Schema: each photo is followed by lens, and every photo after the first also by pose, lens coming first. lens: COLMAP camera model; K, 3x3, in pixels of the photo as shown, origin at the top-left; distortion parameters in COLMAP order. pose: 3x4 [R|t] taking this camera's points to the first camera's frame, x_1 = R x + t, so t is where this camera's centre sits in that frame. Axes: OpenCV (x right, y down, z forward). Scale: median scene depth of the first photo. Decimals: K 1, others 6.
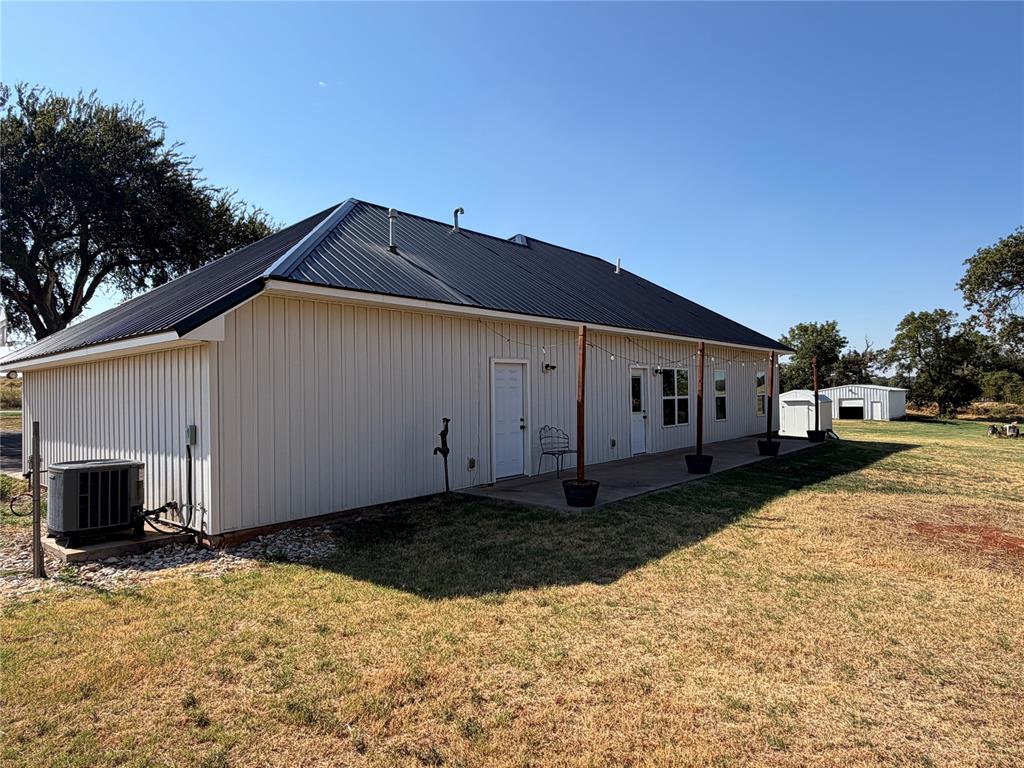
lens RADIAL K [[625.5, 0, 515.2], [0, 625.5, 386.7], [0, 0, 1]] dist [0.002558, 0.002436]
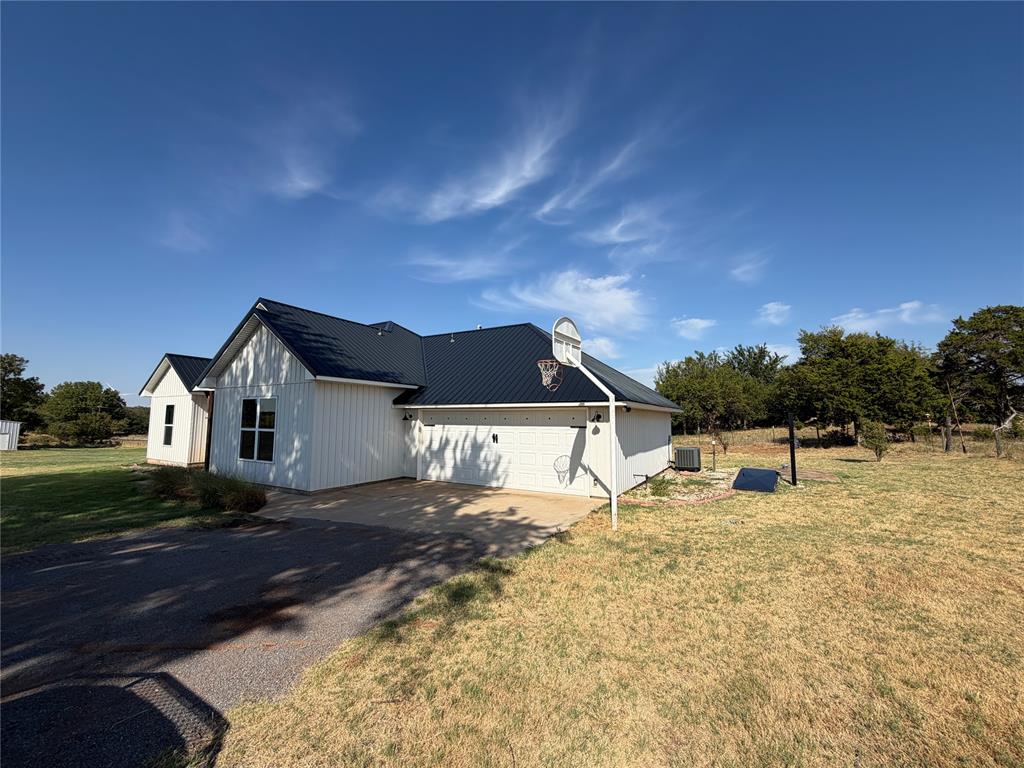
lens RADIAL K [[411.8, 0, 505.7], [0, 411.8, 381.5], [0, 0, 1]] dist [0.002410, -0.000066]
pose [[-0.149669, 0.109242, 0.982683, -0.226965], [-0.013399, 0.993562, -0.112493, 0.002603], [-0.988645, -0.030004, -0.147242, 0.188055]]
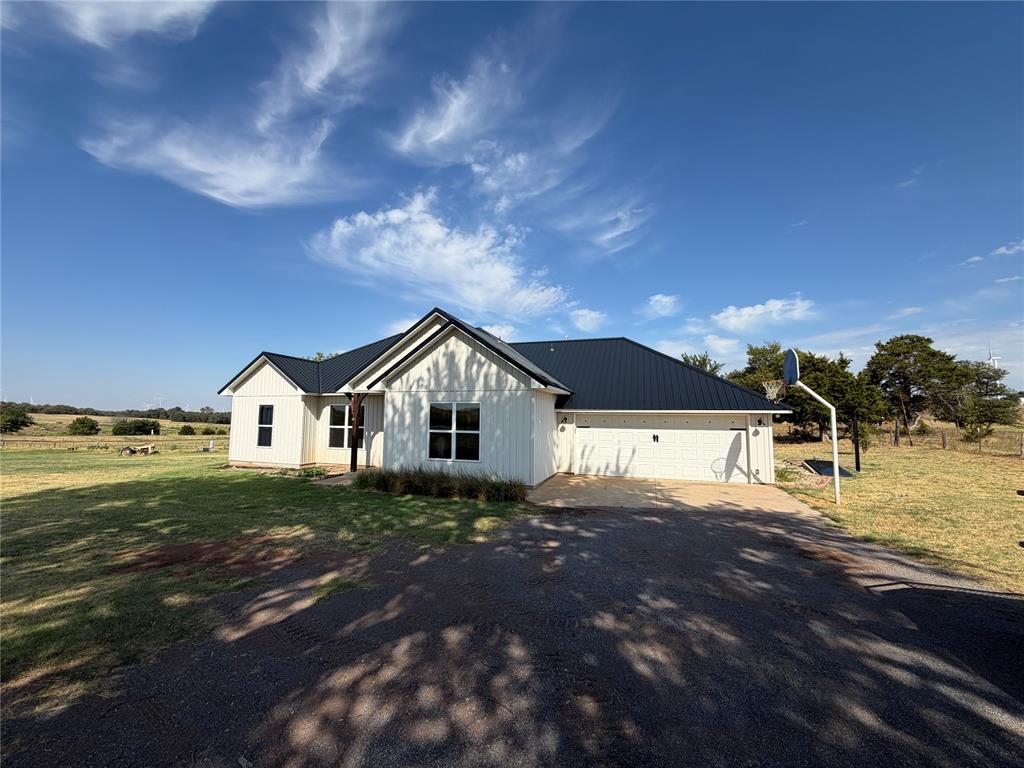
lens RADIAL K [[411.8, 0, 503.7], [0, 411.8, 385.1], [0, 0, 1]] dist [0.002410, -0.000066]
pose [[-0.342496, 0.088783, 0.935315, -0.224375], [-0.013780, 0.994943, -0.099489, 0.002027], [-0.939418, -0.046963, -0.339541, 0.285483]]
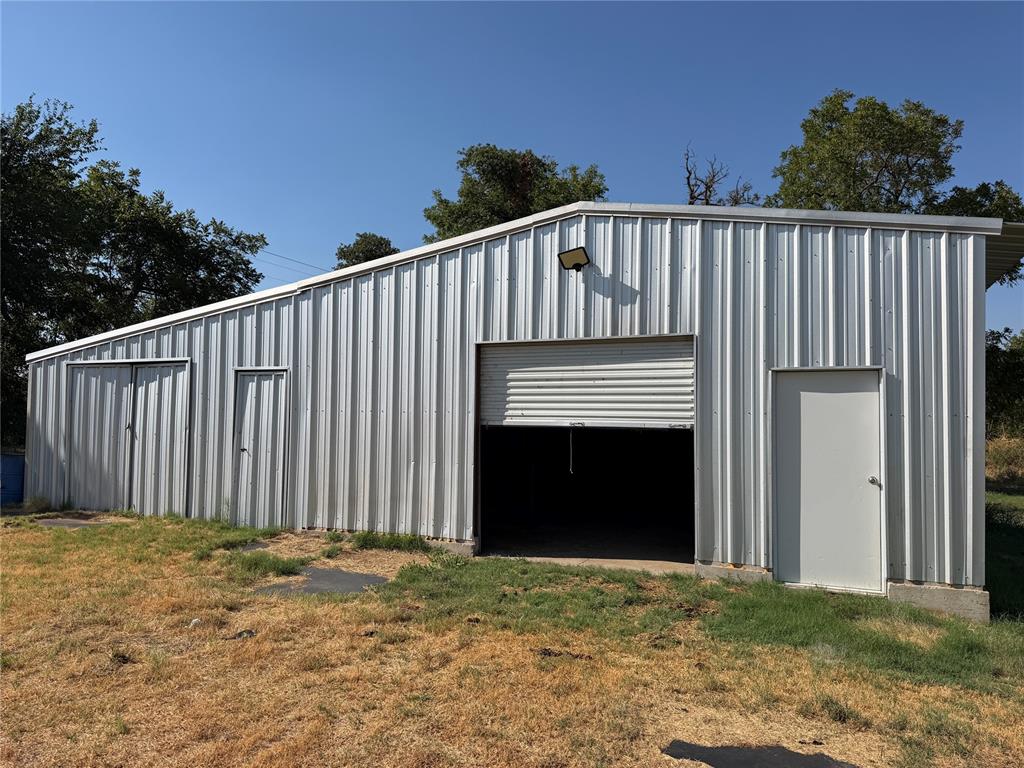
lens RADIAL K [[711.6, 0, 518.9], [0, 711.6, 381.1], [0, 0, 1]] dist [0.014630, -0.006107]
pose [[0.958059, 0.032363, 0.284739, 0.399715], [-0.025294, 0.999275, -0.028468, 0.022613], [-0.285454, 0.020072, 0.958182, 0.723075]]
